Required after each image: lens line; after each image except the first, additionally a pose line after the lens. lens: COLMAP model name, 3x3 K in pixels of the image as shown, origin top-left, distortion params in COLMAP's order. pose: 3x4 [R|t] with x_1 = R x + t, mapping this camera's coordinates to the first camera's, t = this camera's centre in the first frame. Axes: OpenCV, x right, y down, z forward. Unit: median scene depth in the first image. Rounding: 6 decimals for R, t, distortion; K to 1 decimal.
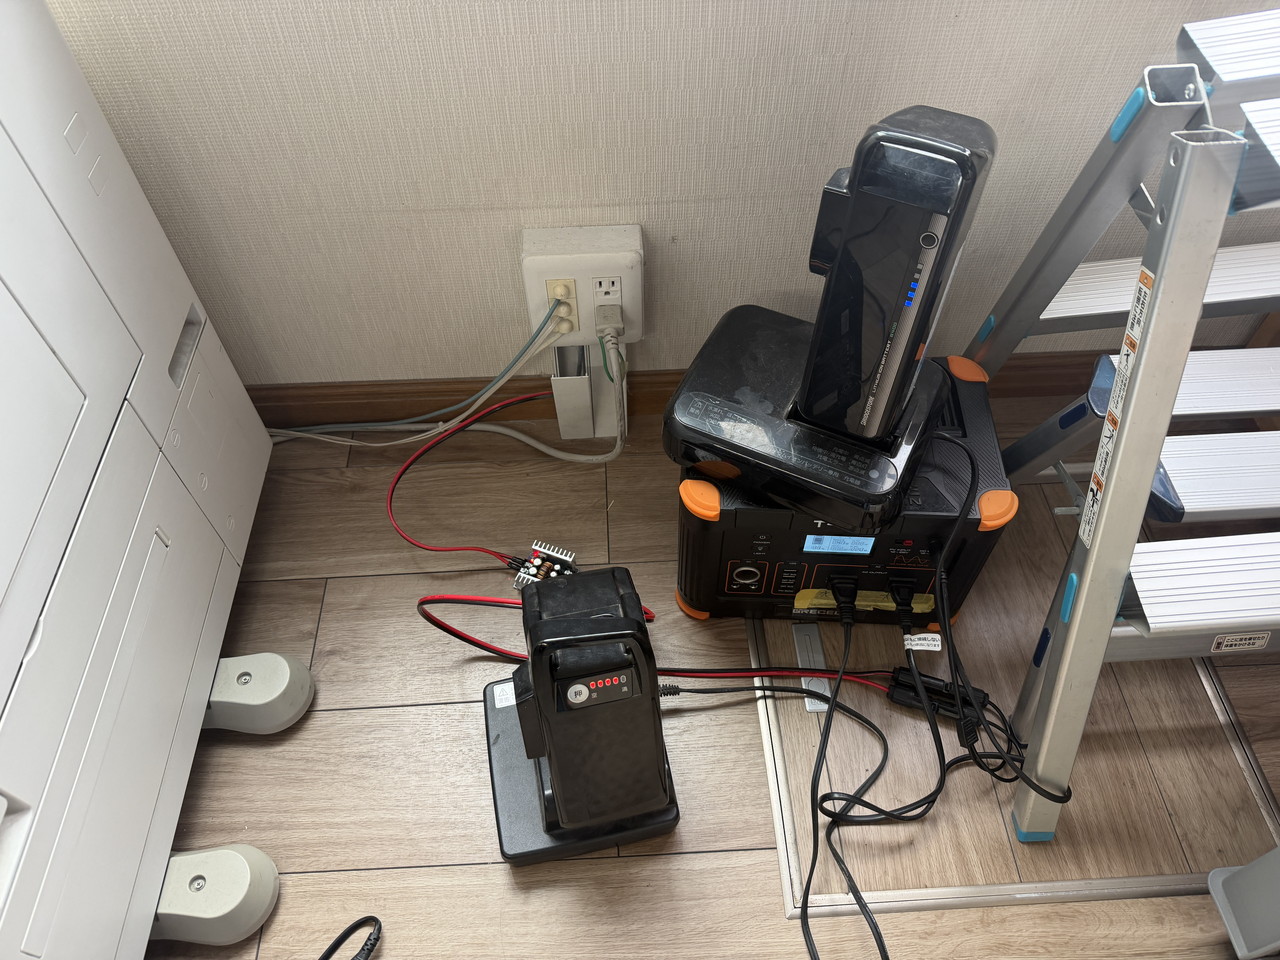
lens RADIAL K [[885.6, 0, 638.9], [0, 885.6, 476.9], [0, 0, 1]] dist [-0.004352, -0.014436]
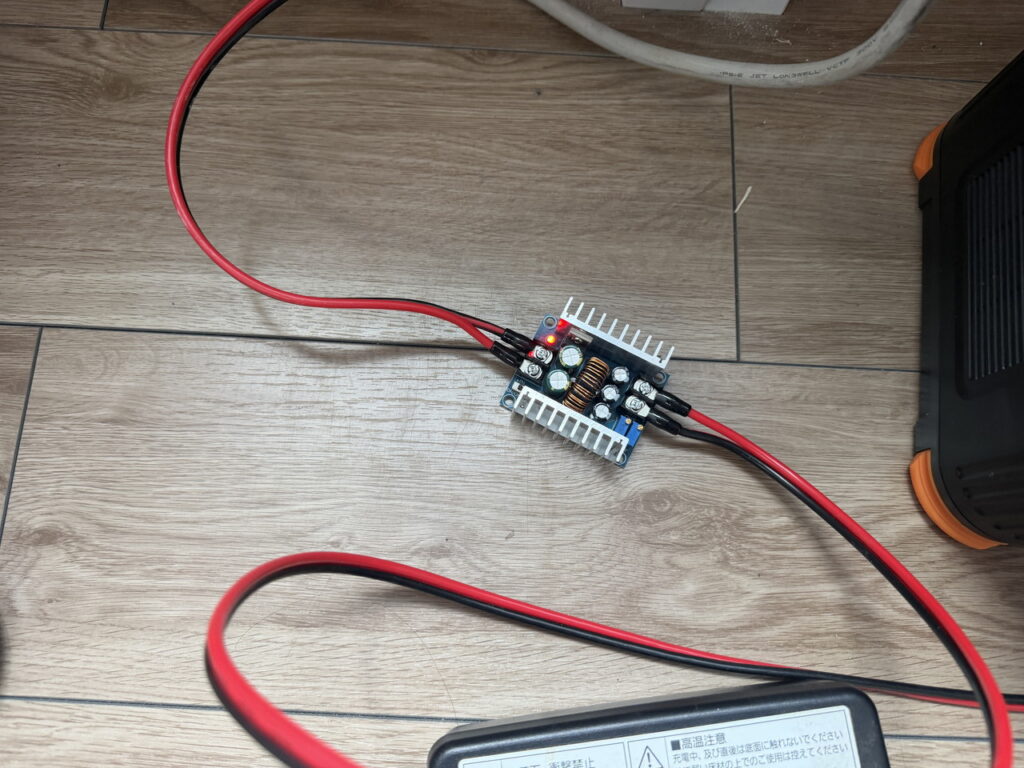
lens RADIAL K [[708.5, 0, 518.7], [0, 708.5, 385.3], [0, 0, 1]] dist [-0.004352, -0.014436]
pose [[0.995202, 0.096722, 0.014787, -0.132158], [-0.094194, 0.906153, 0.412327, -0.014721], [0.026482, -0.411741, 0.910916, 0.677955]]
